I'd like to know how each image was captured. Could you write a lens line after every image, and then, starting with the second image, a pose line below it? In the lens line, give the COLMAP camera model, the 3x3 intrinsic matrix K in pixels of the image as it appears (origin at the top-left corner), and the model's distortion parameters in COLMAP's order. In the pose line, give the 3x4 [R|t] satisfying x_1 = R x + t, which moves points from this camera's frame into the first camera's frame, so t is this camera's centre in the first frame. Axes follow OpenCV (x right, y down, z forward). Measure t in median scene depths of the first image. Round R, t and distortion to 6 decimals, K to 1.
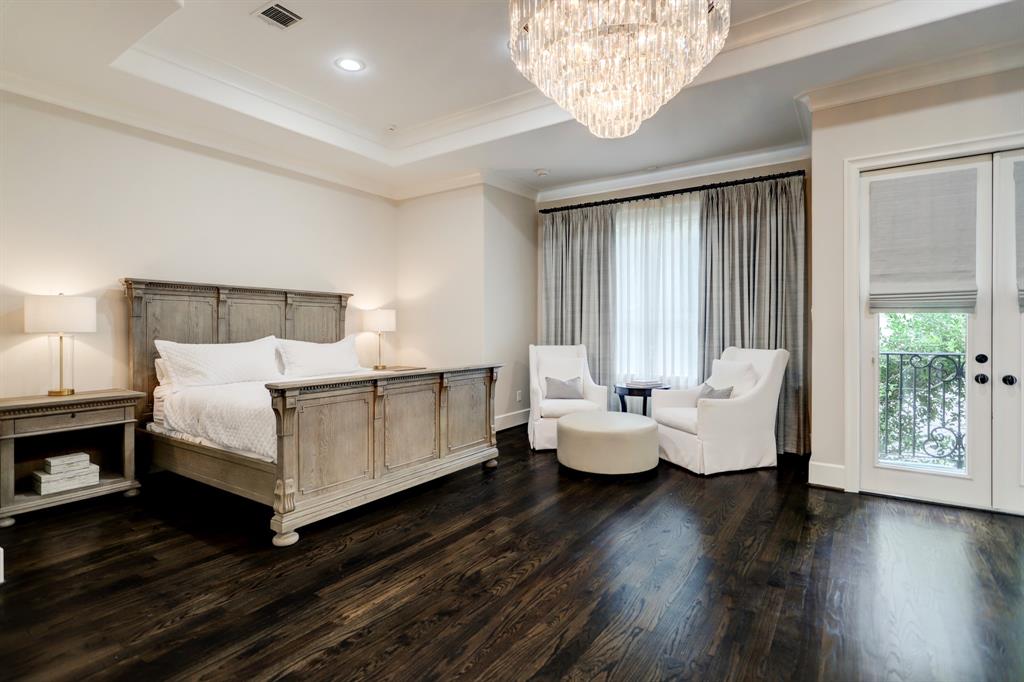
lens RADIAL K [[502.1, 0, 509.2], [0, 502.1, 334.4], [0, 0, 1]] dist [-0.003376, -0.000155]
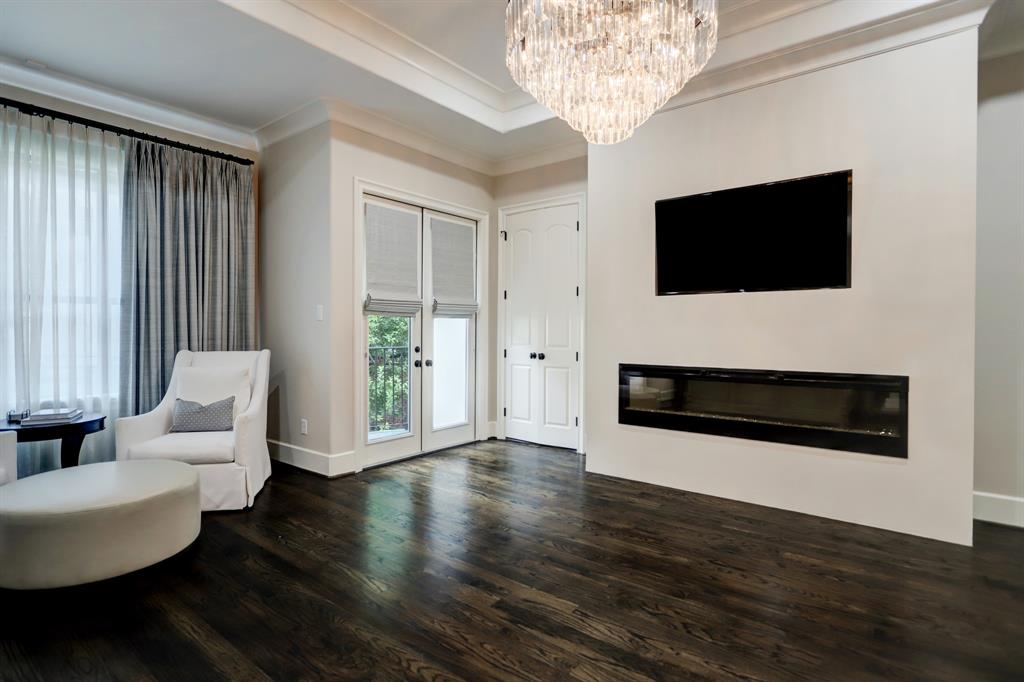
lens RADIAL K [[510.5, 0, 508.6], [0, 510.5, 337.1], [0, 0, 1]] dist [0.000071, 0.001115]
pose [[0.077705, -0.016205, 0.996845, -0.448739], [0.006501, 0.999855, 0.015747, -0.007449], [-0.996955, 0.005257, 0.077799, 0.574547]]
